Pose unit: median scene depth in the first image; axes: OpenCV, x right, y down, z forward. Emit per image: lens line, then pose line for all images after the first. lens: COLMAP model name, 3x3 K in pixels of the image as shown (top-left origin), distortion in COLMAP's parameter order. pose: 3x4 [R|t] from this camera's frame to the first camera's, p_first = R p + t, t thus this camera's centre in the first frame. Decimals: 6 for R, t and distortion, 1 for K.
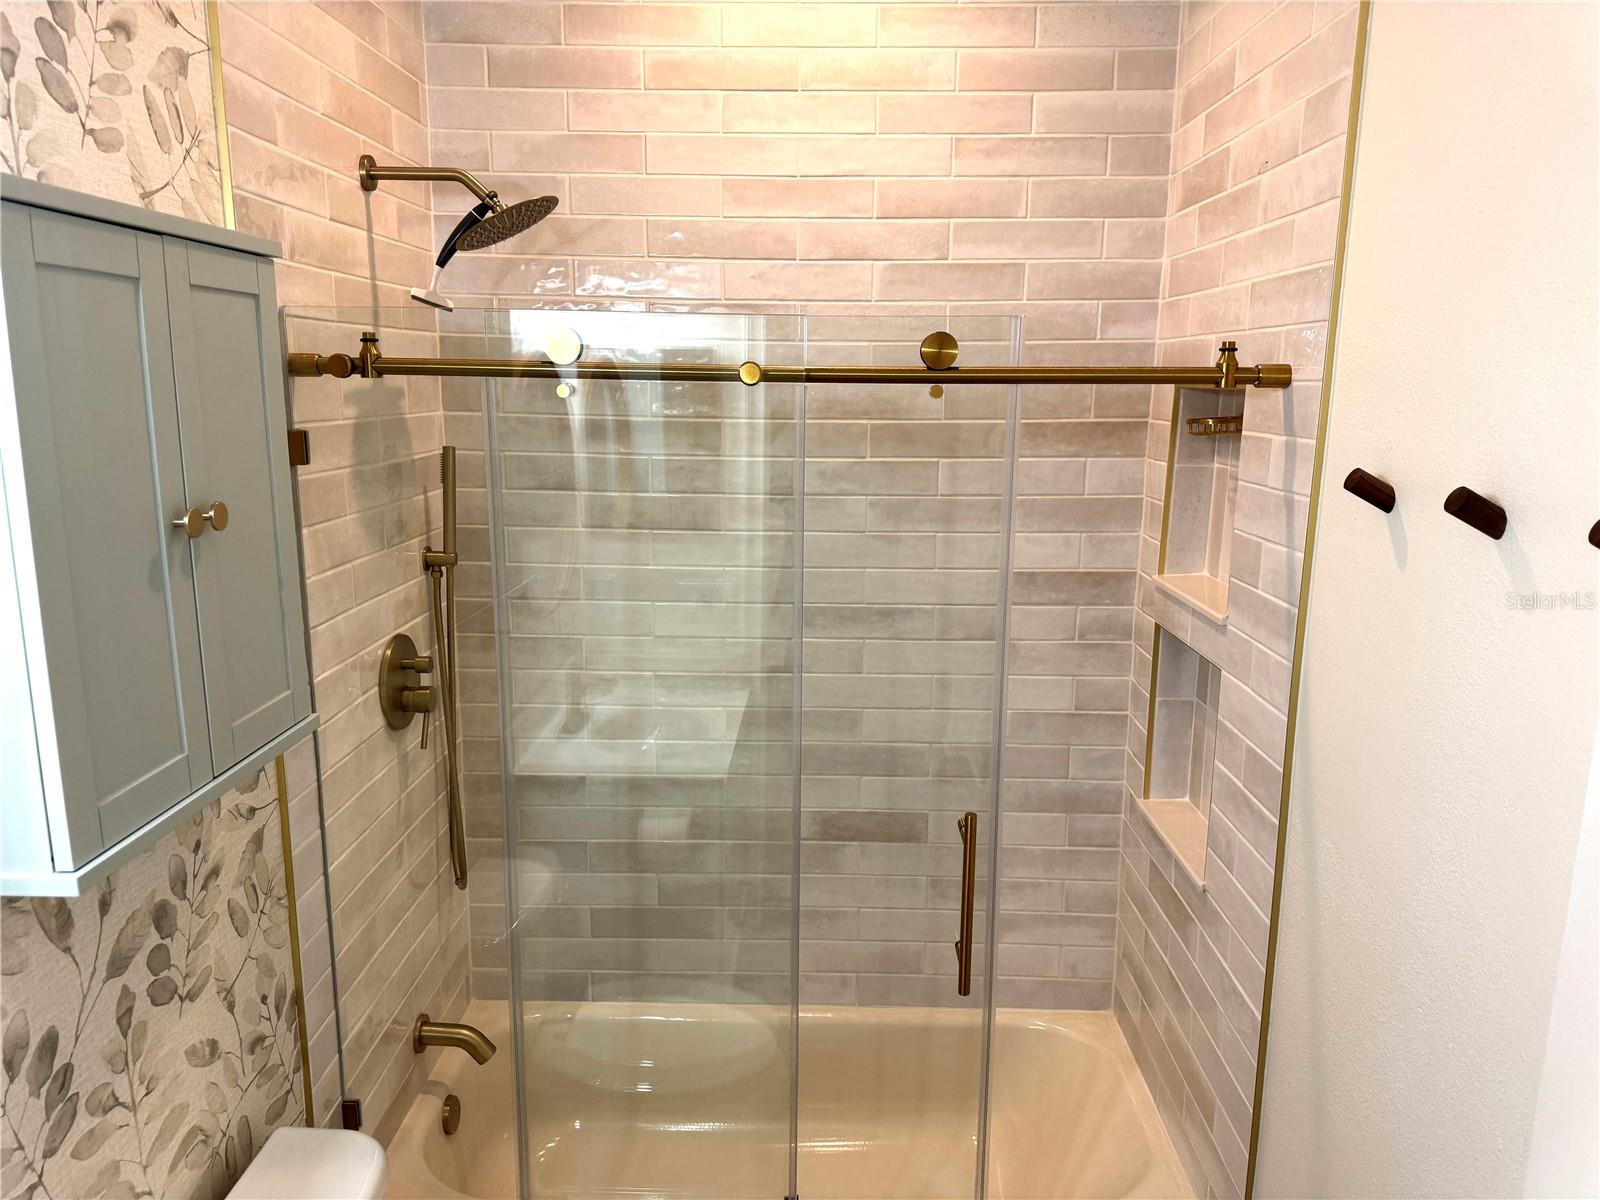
lens RADIAL K [[1118.7, 0, 776.4], [0, 1118.7, 608.7], [0, 0, 1]] dist [0.073739, -0.089703]
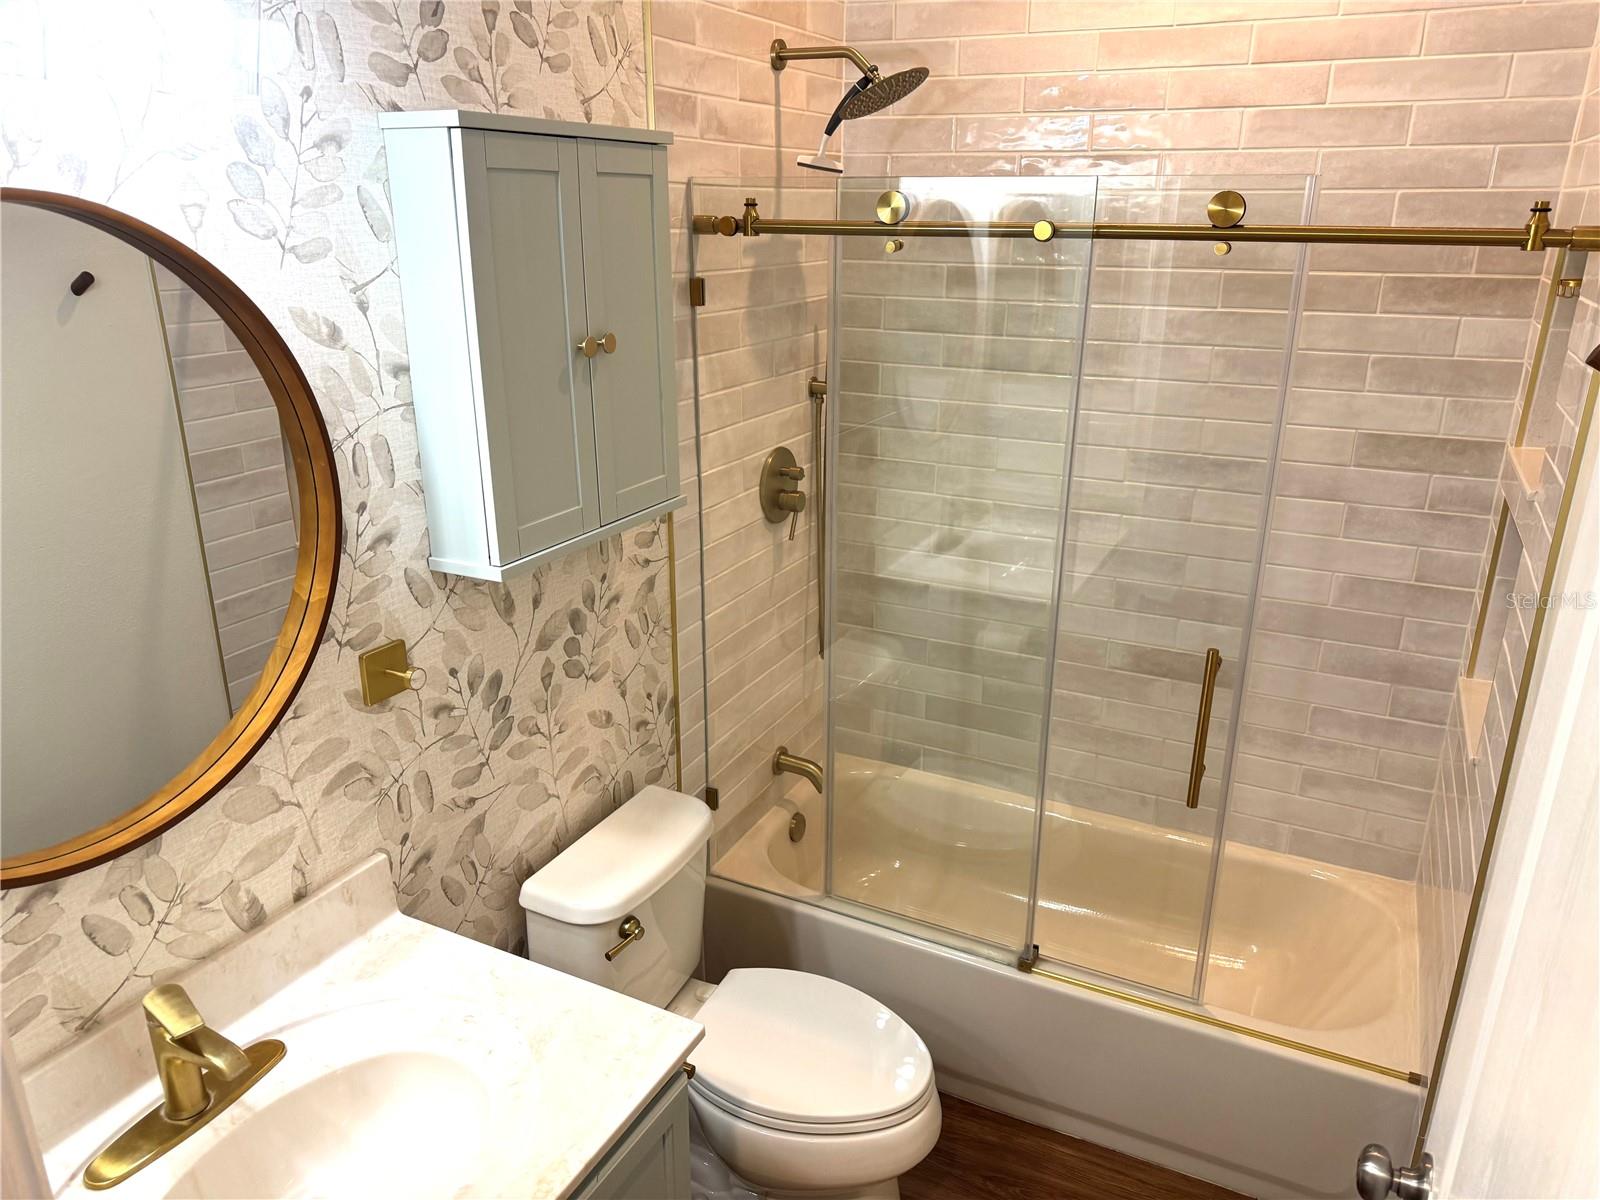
lens RADIAL K [[1118.7, 0, 793.7], [0, 1118.7, 611.1], [0, 0, 1]] dist [0.073739, -0.089703]
pose [[0.905758, 0.139136, -0.400305, 0.191831], [-0.081355, 0.984088, 0.157965, 0.004609], [0.415914, -0.110512, 0.902664, -0.127395]]
